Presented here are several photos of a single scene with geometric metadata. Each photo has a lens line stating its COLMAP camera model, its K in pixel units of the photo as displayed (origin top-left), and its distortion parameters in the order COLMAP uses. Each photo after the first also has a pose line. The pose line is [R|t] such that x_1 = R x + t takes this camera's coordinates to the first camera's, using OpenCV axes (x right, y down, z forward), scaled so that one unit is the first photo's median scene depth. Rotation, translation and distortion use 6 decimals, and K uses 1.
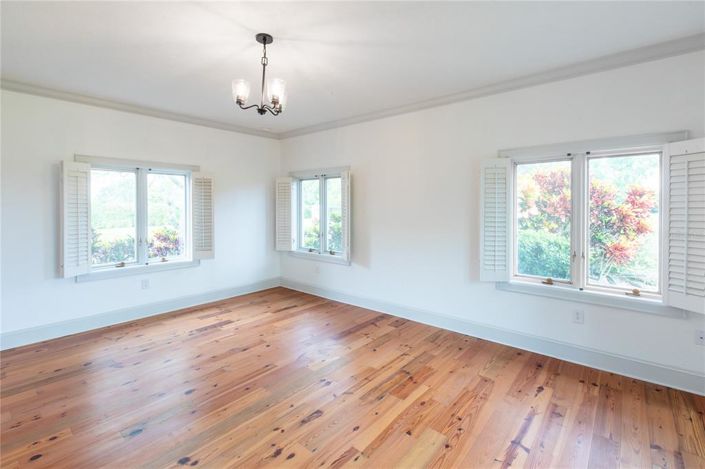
lens RADIAL K [[323.5, 0, 355.7], [0, 323.5, 206.3], [0, 0, 1]] dist [0.001672, 0.000256]
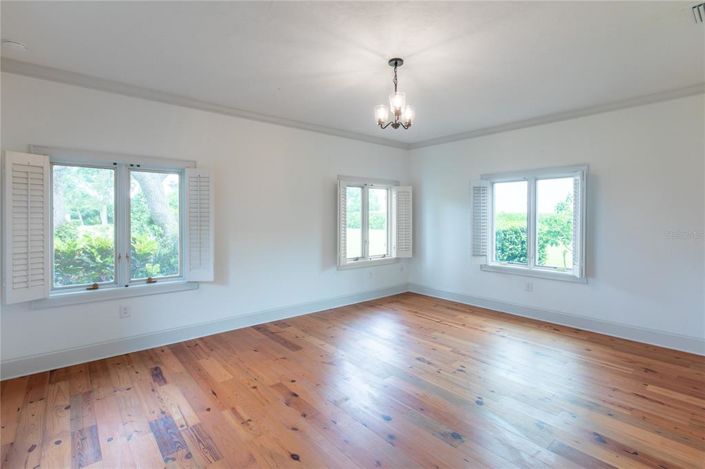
lens RADIAL K [[335.3, 0, 352.4], [0, 335.3, 220.2], [0, 0, 1]] dist [-0.000968, -0.000127]
pose [[0.162066, -0.007954, 0.986748, -1.317243], [0.002723, 0.999967, 0.007613, 0.022756], [-0.986776, 0.001453, 0.162082, 0.871247]]
